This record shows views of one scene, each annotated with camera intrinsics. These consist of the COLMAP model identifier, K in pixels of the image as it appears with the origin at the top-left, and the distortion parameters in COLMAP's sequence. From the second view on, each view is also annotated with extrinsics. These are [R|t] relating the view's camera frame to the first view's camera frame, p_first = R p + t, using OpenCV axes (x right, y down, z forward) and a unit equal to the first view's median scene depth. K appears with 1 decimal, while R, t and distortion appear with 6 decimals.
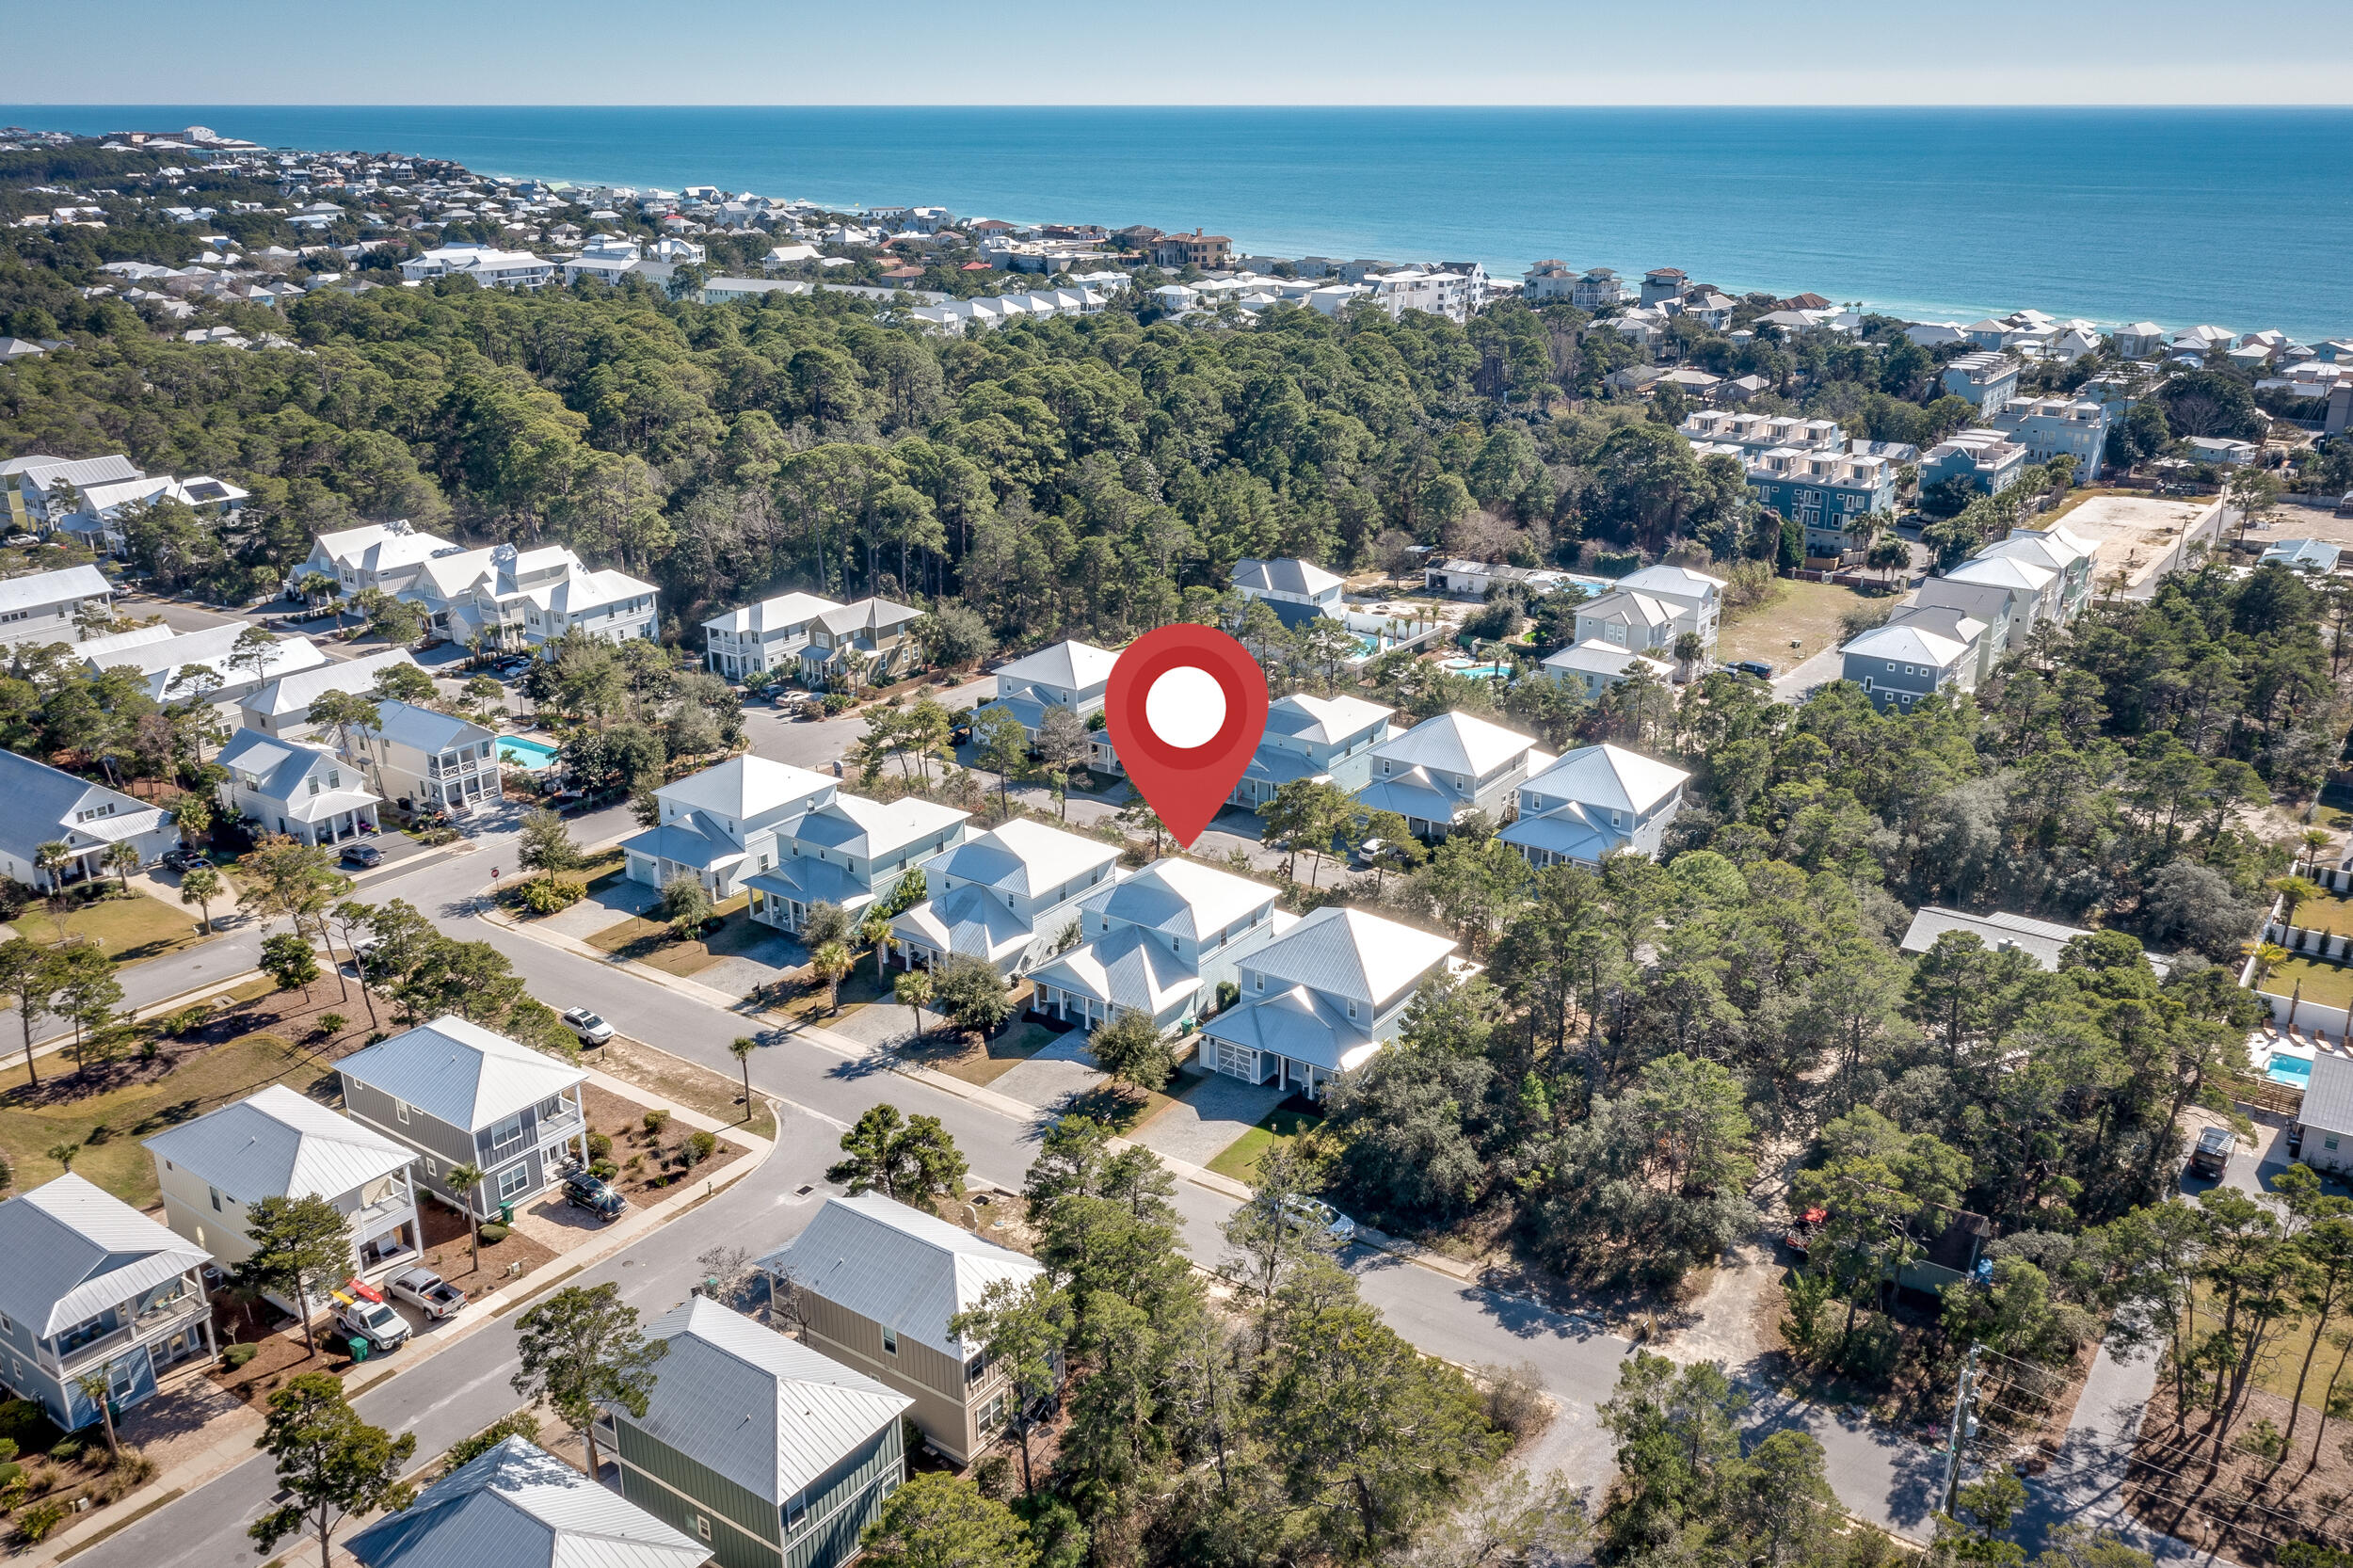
lens RADIAL K [[1846.3, 0, 1250.1], [0, 1846.3, 789.5], [0, 0, 1]] dist [-0.010259, 0.009503]
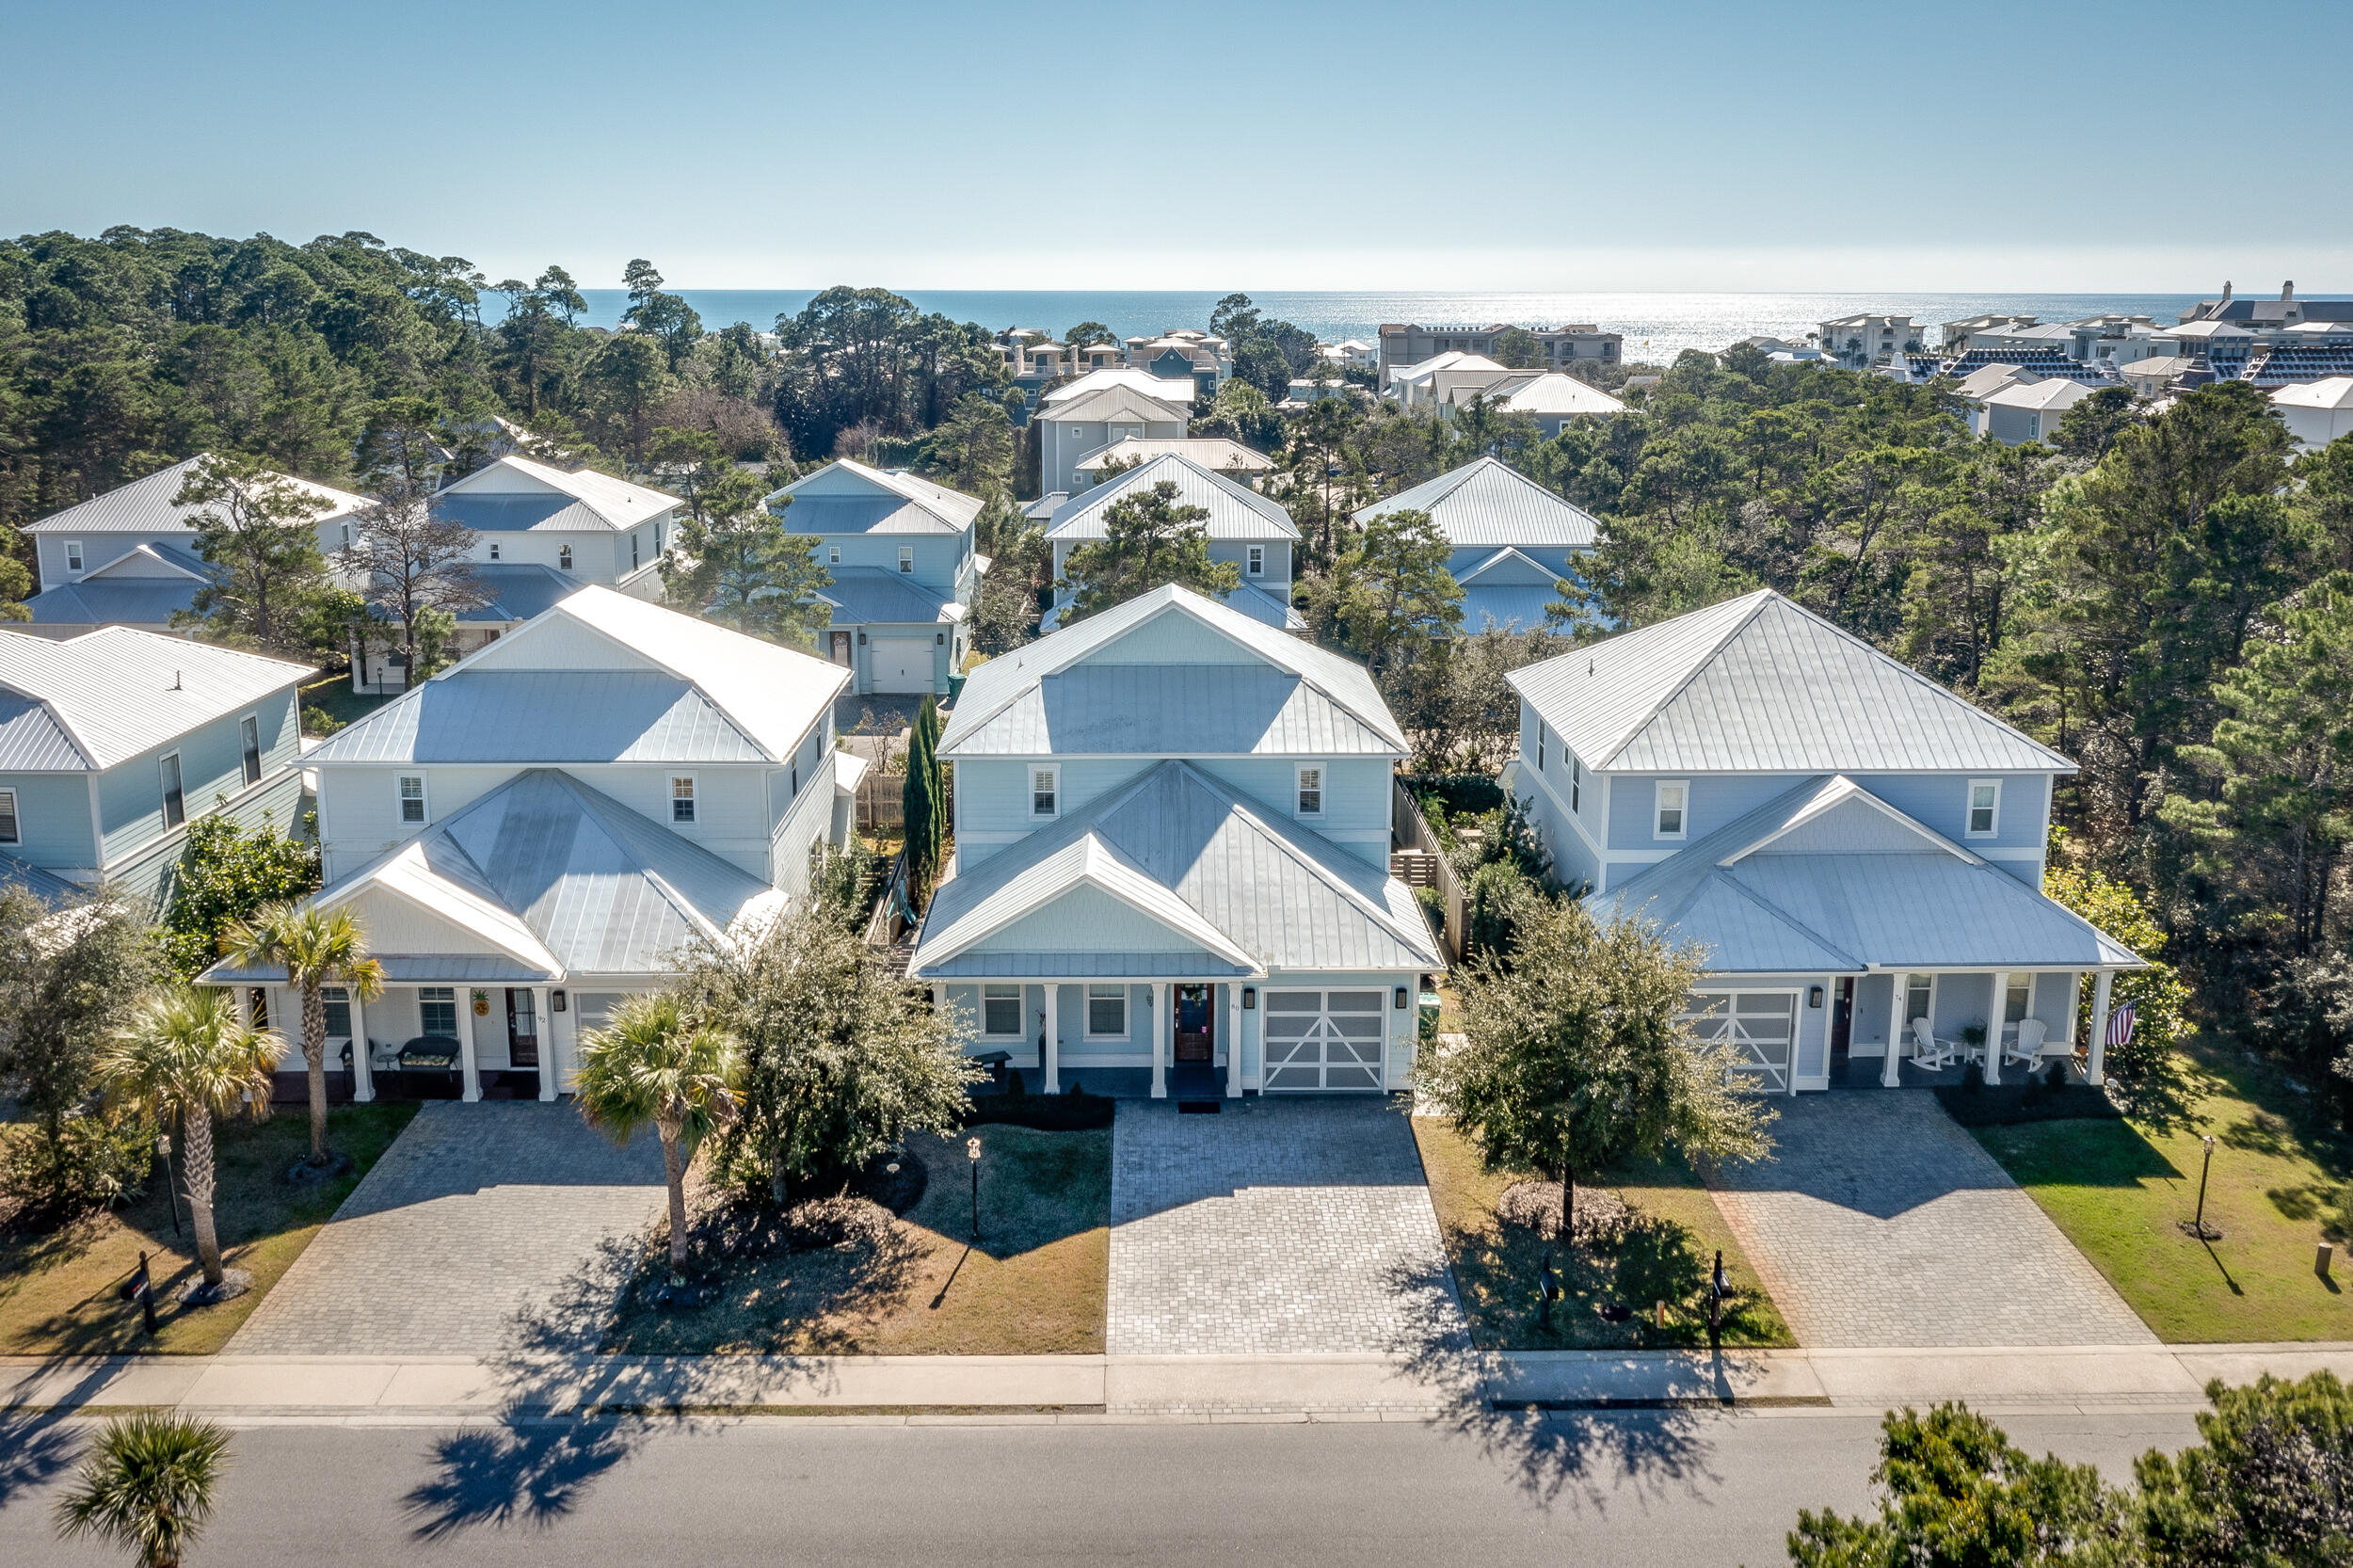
lens RADIAL K [[1970.9, 0, 1160.6], [0, 1970.9, 754.4], [0, 0, 1]] dist [-0.010624, 0.006456]
pose [[0.820290, -0.126987, 0.557672, -0.209870], [0.196312, 0.978319, -0.065988, 0.076501], [-0.537201, 0.163607, 0.827434, 0.576820]]
